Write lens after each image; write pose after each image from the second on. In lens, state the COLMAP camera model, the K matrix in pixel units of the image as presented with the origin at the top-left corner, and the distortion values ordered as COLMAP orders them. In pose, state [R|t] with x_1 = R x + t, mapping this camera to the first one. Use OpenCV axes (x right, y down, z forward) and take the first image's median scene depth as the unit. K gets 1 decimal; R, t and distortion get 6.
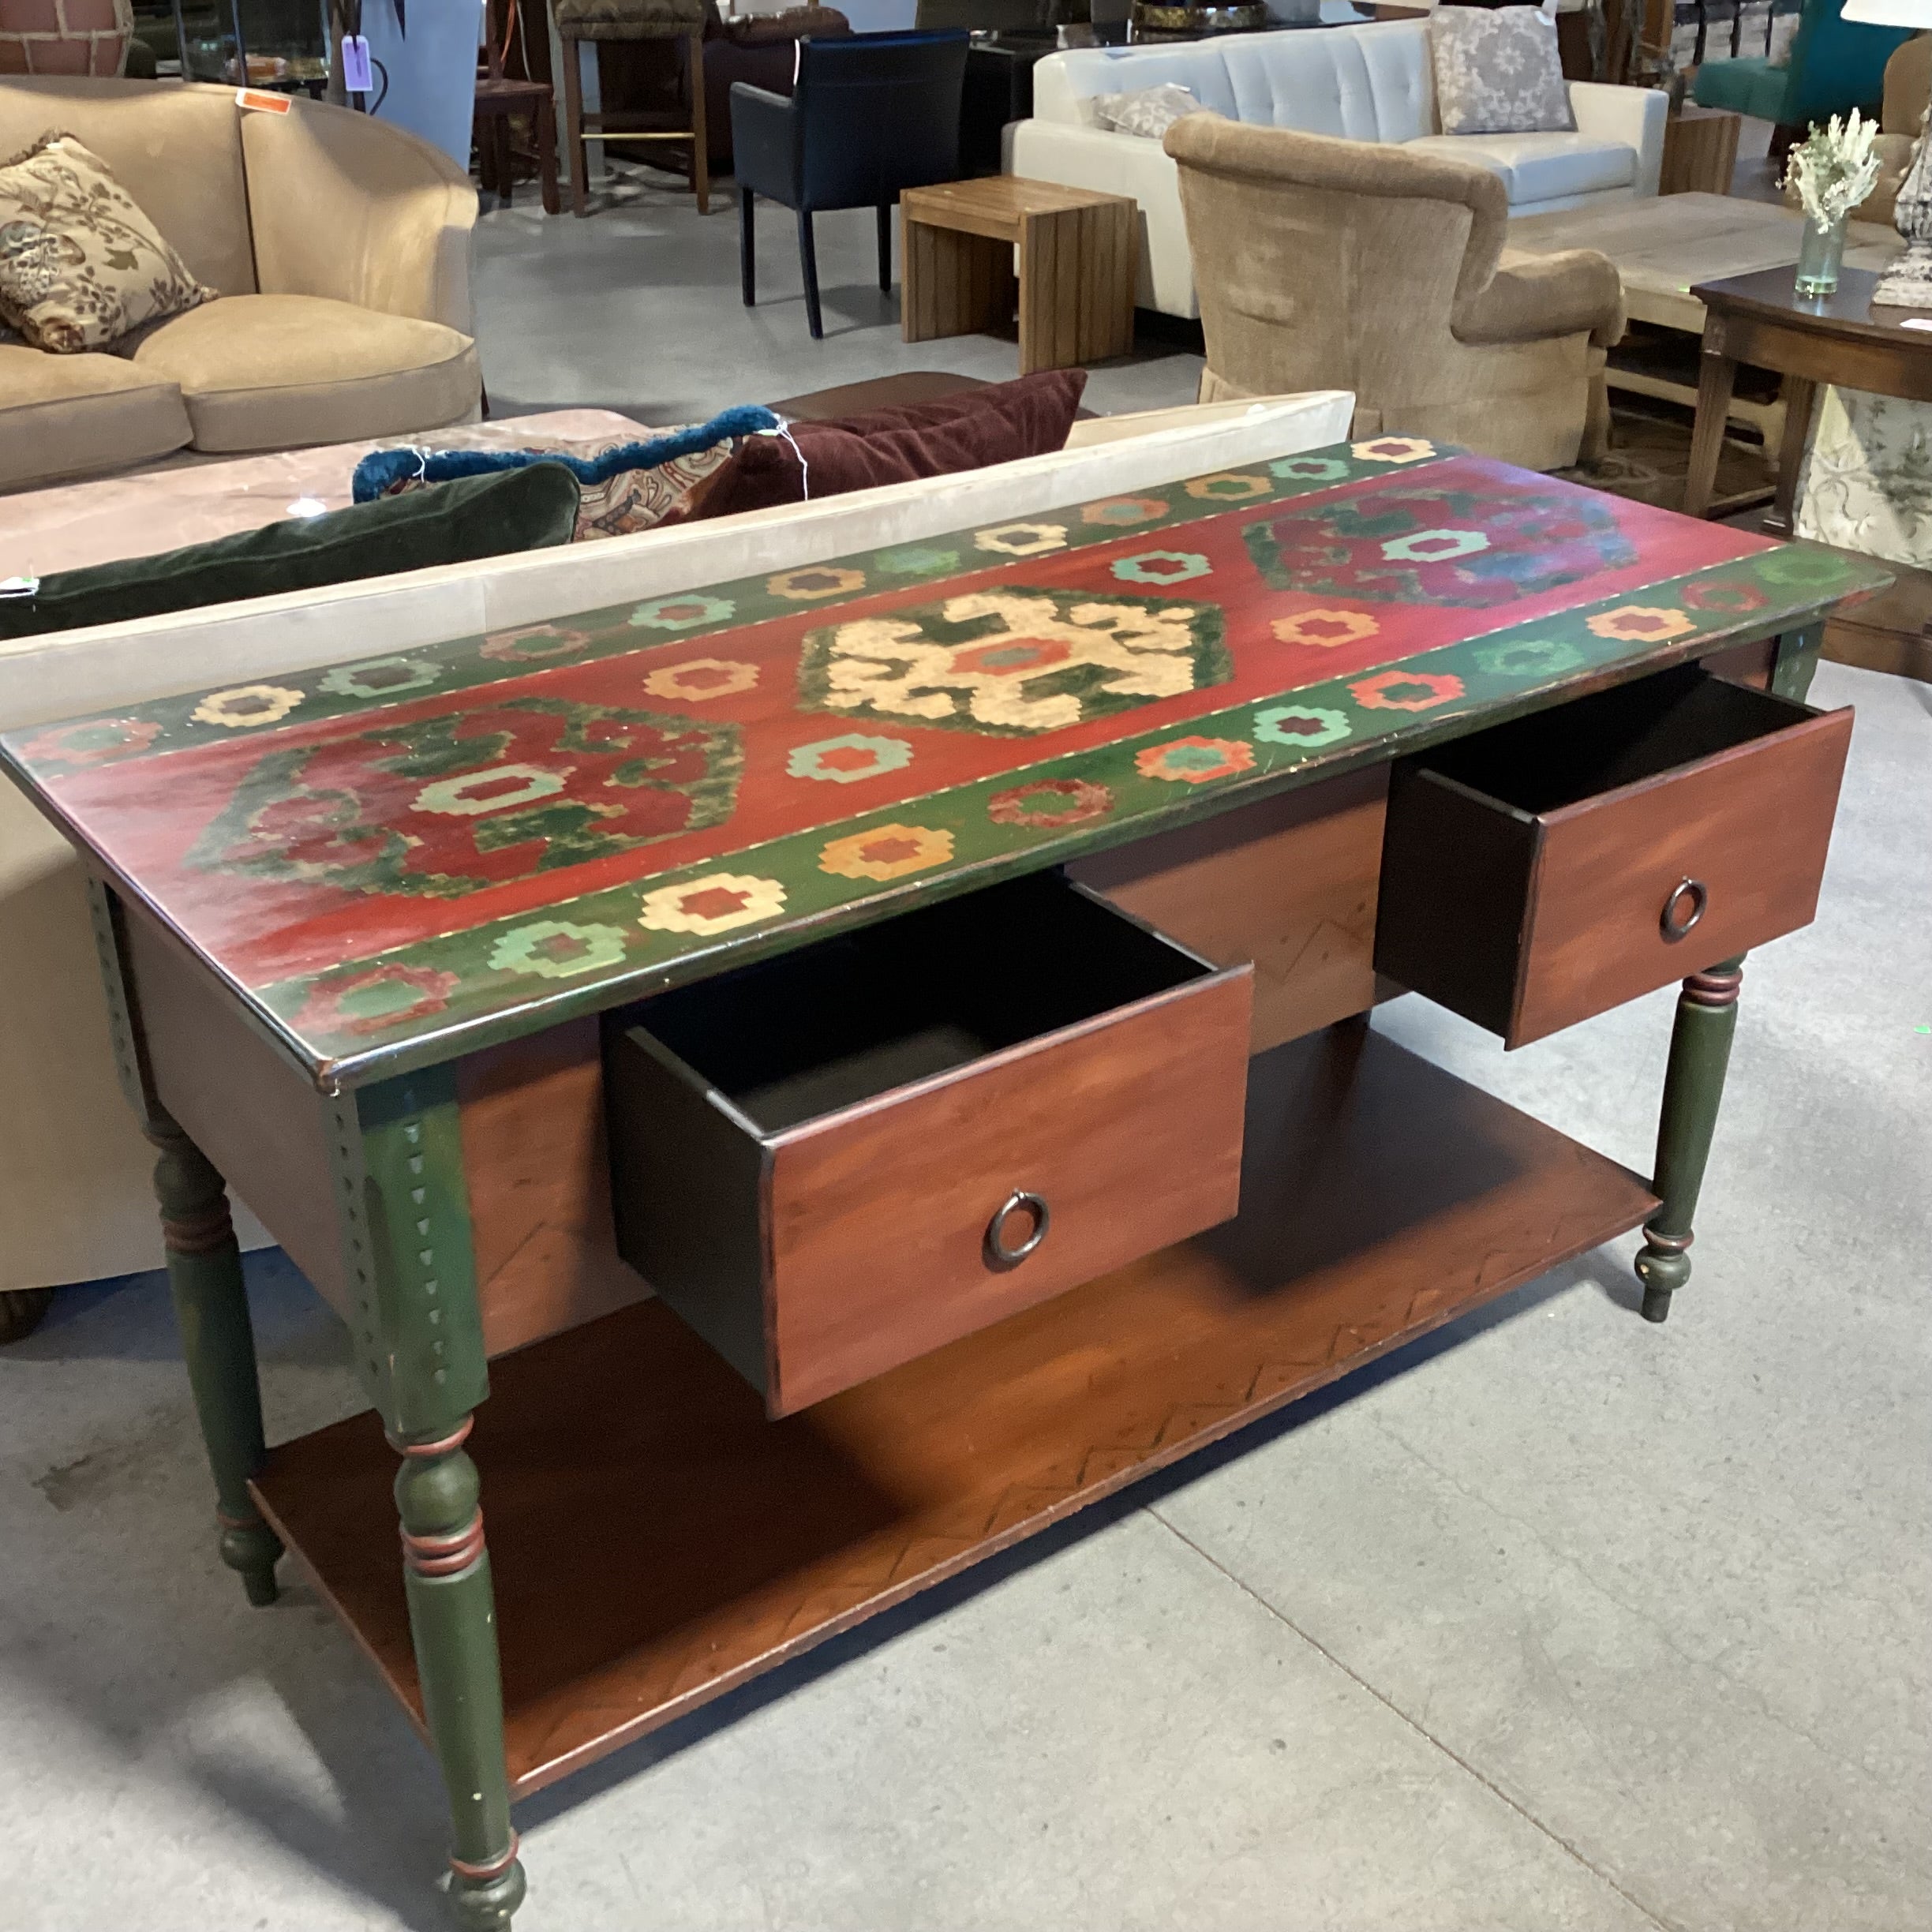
lens RADIAL K [[2313.1, 0, 966.6], [0, 2313.1, 936.2], [0, 0, 1]] dist [0.143889, -0.310634]
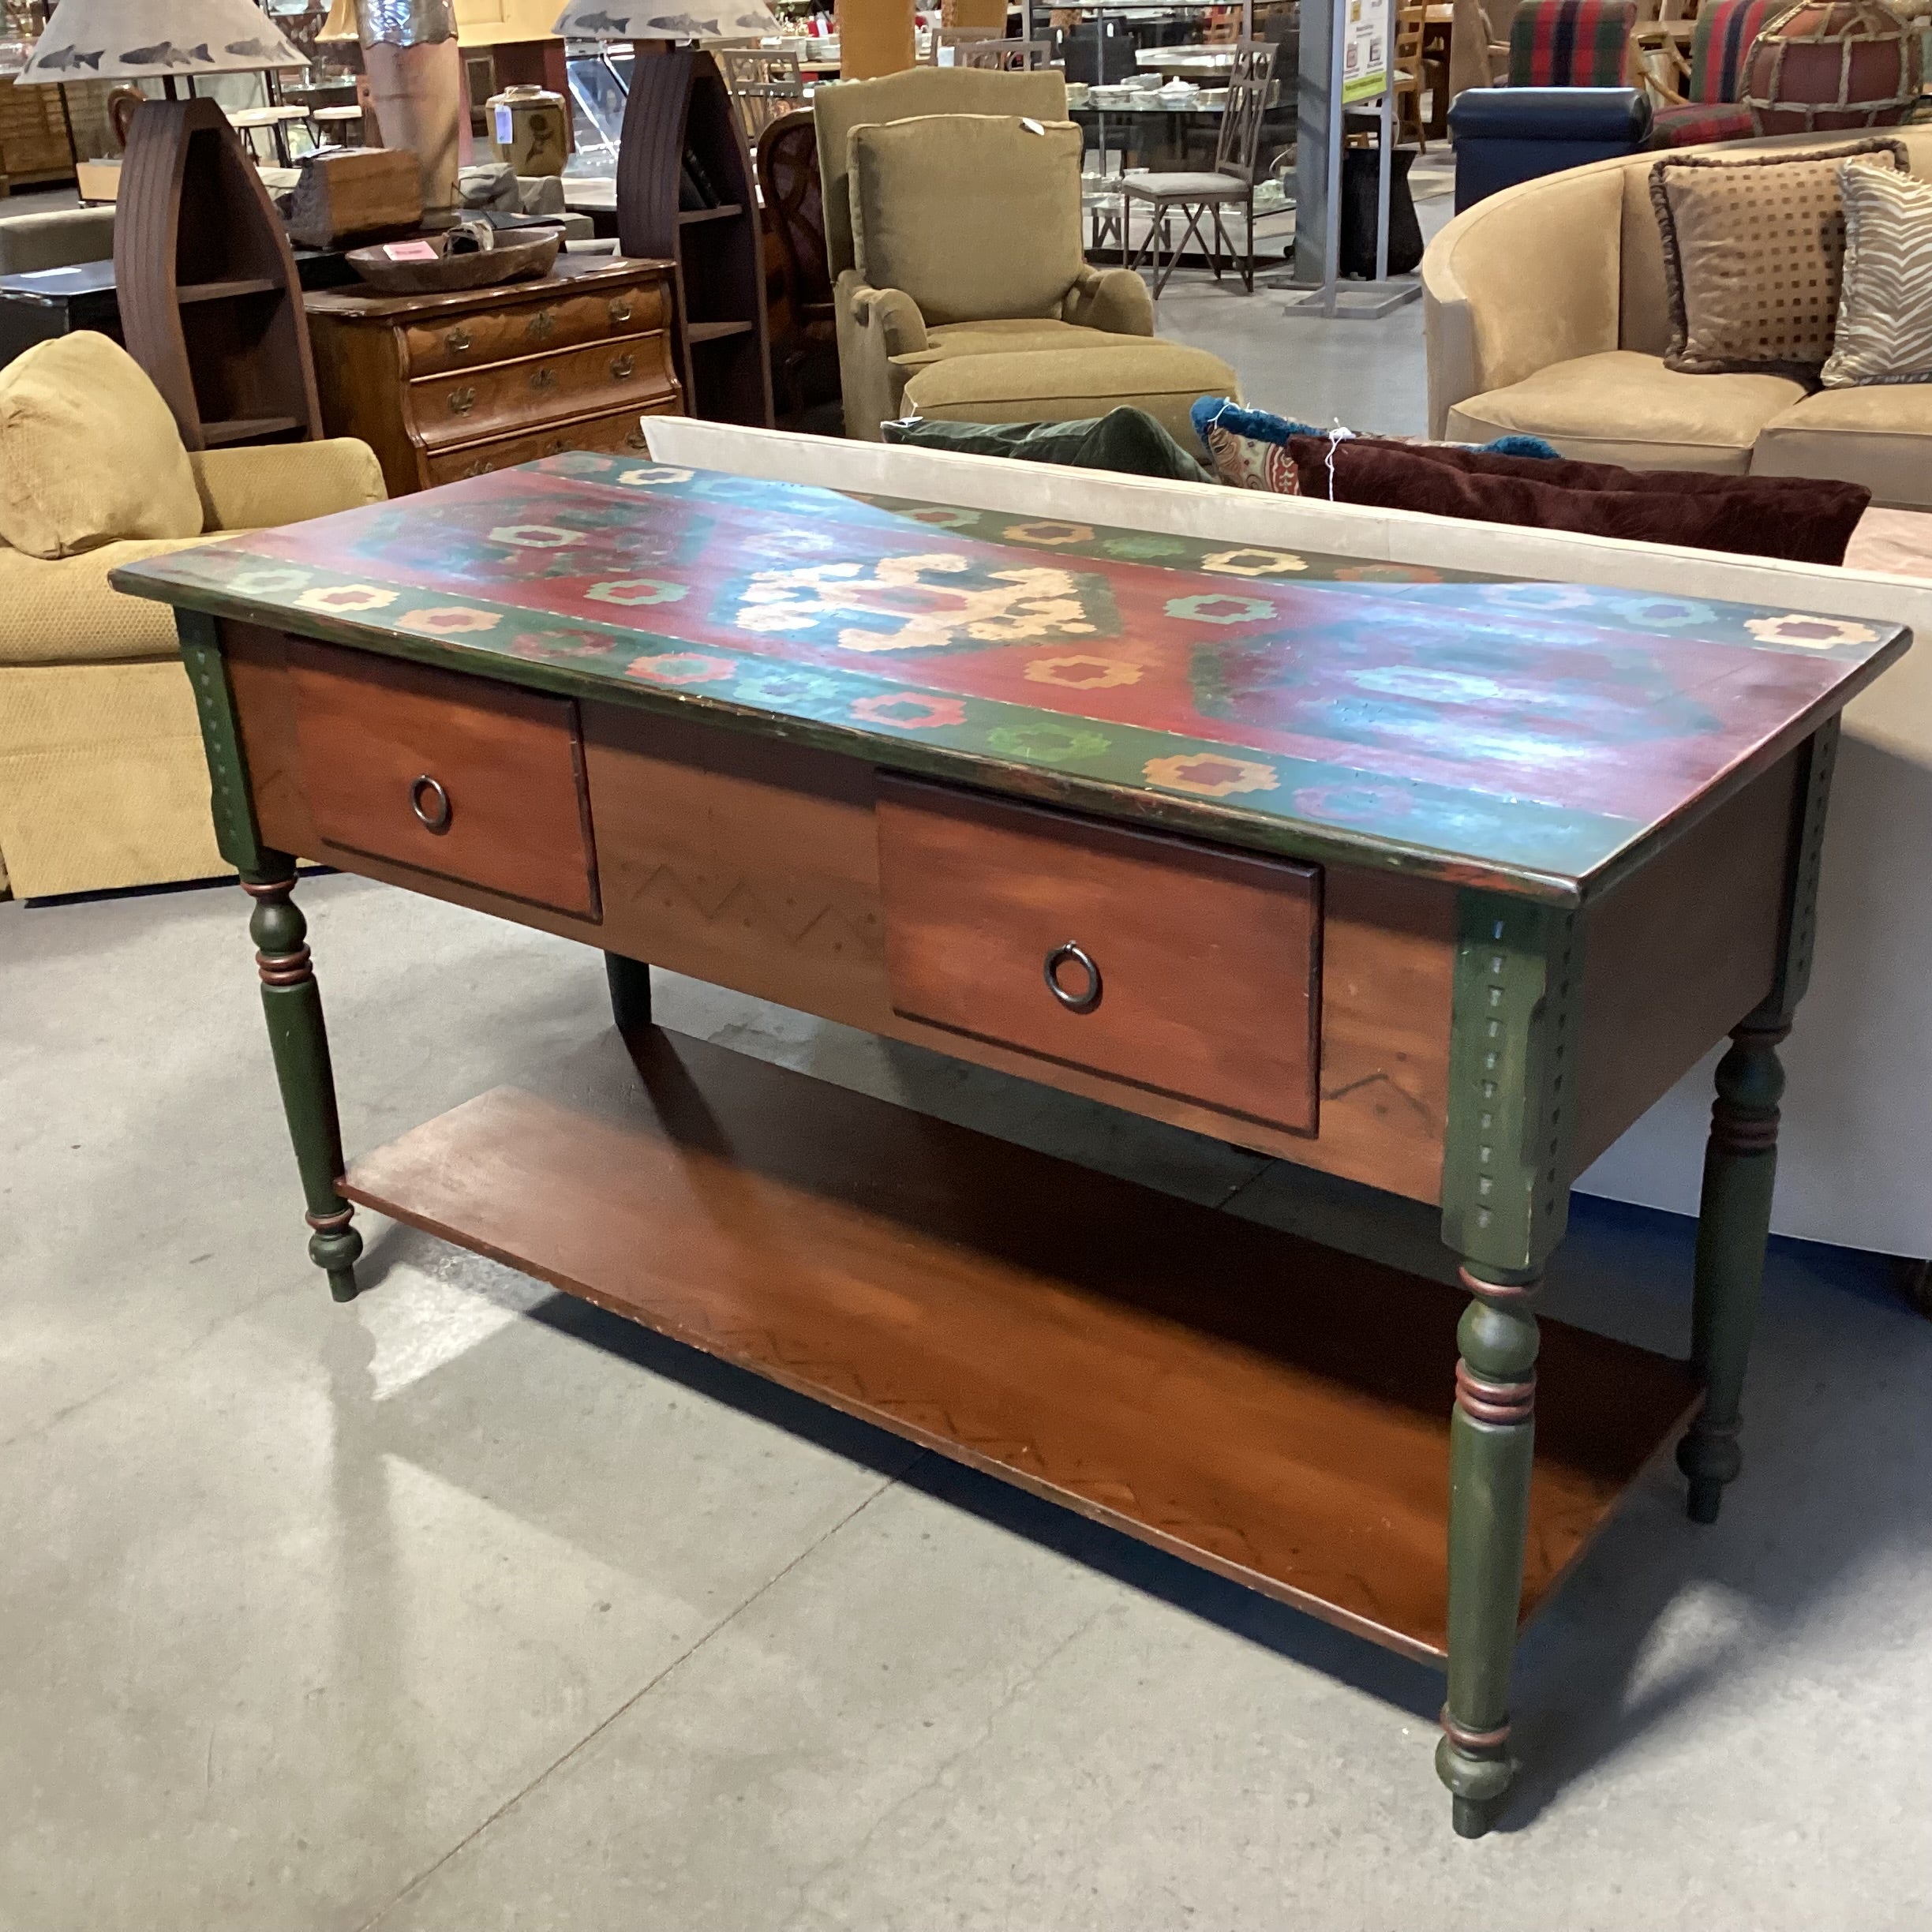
lens RADIAL K [[2313.1, 0, 966.6], [0, 2313.1, 936.2], [0, 0, 1]] dist [0.143889, -0.310634]
pose [[0.279344, 0.369491, -0.886252, 0.928177], [-0.398777, 0.884274, 0.242973, -0.229007], [0.873466, 0.285544, 0.394362, 0.586278]]
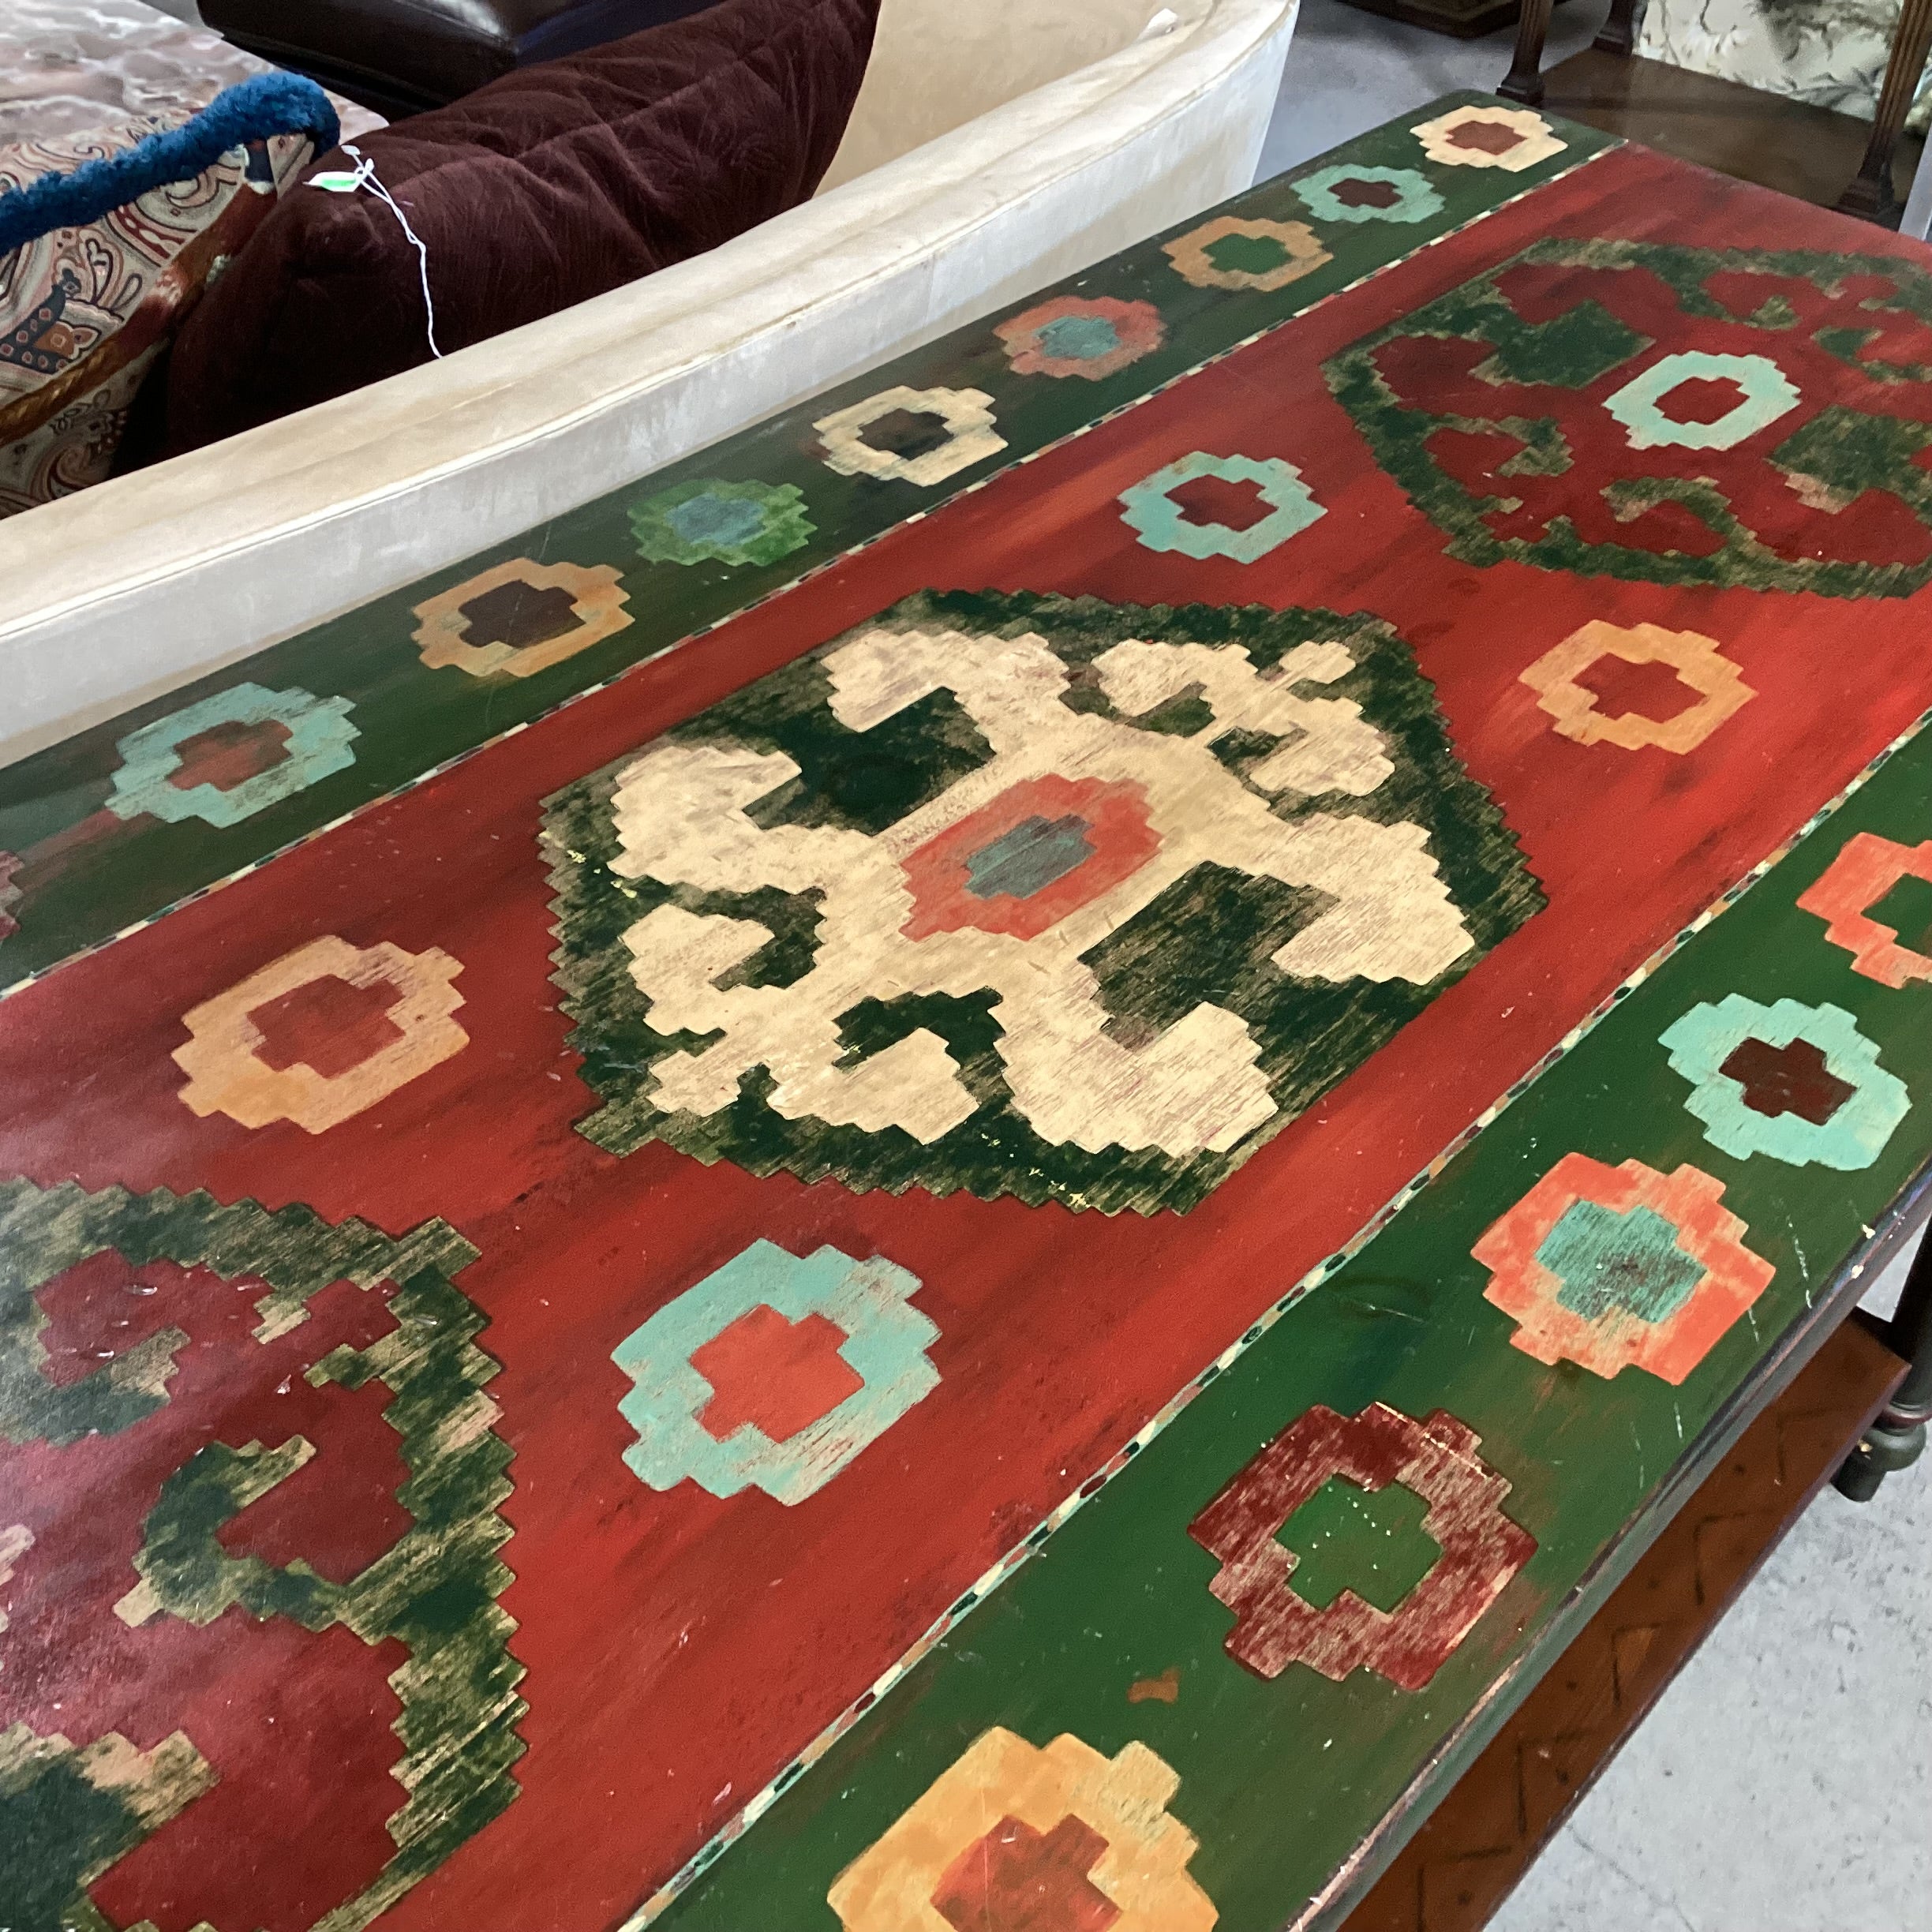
lens RADIAL K [[2316.4, 0, 956.3], [0, 2316.4, 962.3], [0, 0, 1]] dist [0.128592, -0.252412]
pose [[0.980033, -0.103880, 0.169544, -0.064818], [0.060076, 0.967523, 0.245542, -0.190427], [-0.189545, -0.230454, 0.954444, 0.520589]]
